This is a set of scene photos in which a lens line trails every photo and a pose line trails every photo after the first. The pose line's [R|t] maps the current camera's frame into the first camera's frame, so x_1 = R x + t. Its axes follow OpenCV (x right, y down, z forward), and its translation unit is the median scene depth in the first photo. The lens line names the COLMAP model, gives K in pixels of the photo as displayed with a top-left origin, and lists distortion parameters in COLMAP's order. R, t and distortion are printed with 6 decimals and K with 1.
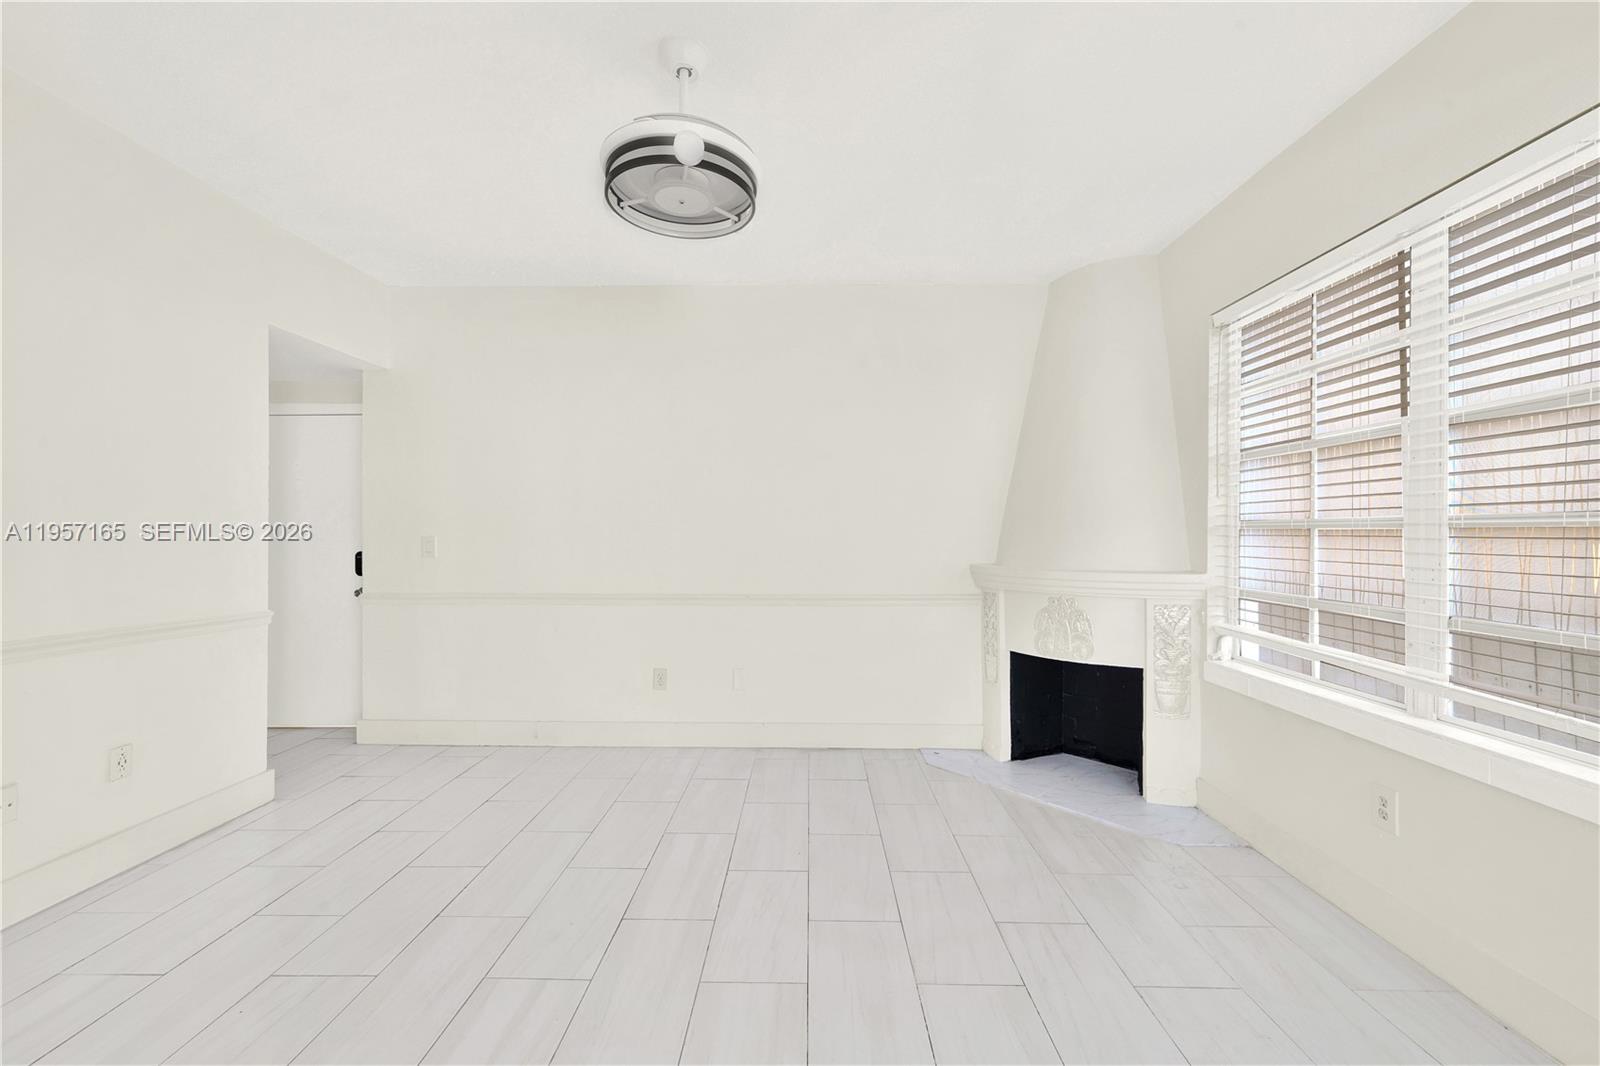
lens RADIAL K [[635.7, 0, 790.7], [0, 635.7, 533.3], [0, 0, 1]] dist [-0.002919, 0.000131]
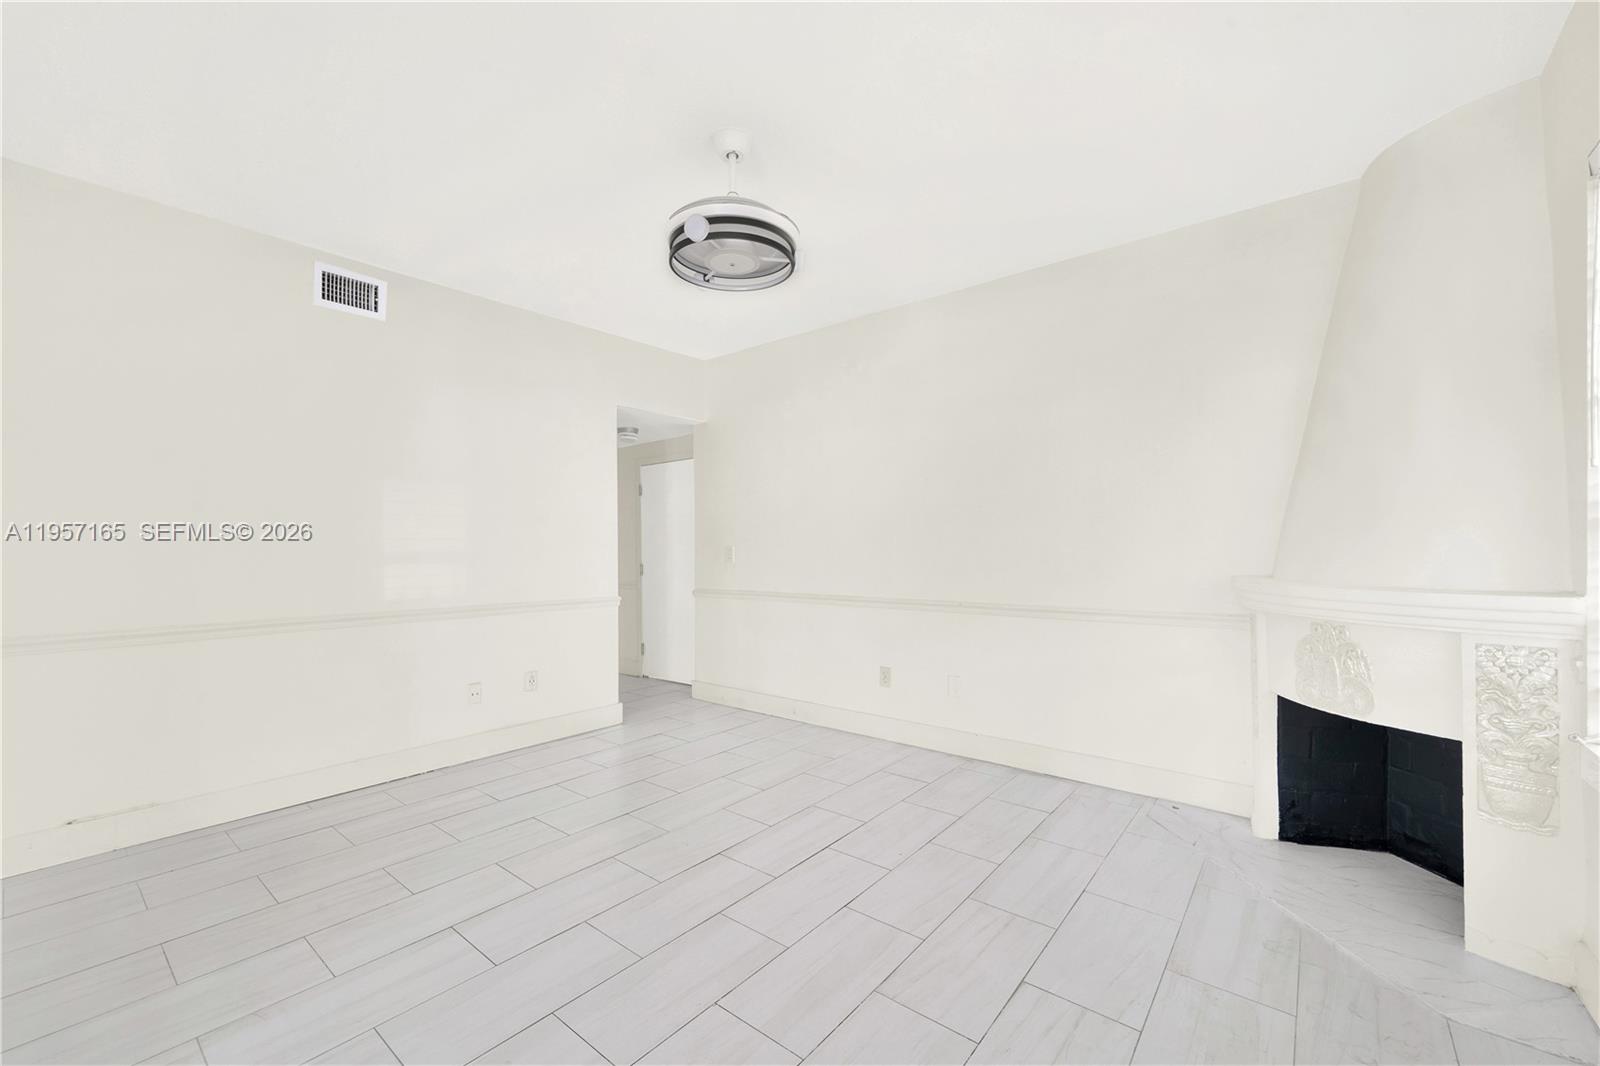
lens RADIAL K [[635.7, 0, 817.8], [0, 635.7, 543.0], [0, 0, 1]] dist [-0.002919, 0.000131]
pose [[0.791108, -0.011926, -0.611560, 0.441398], [0.012029, 0.999920, -0.003939, 0.006642], [0.611558, -0.004240, 0.791188, 0.095600]]
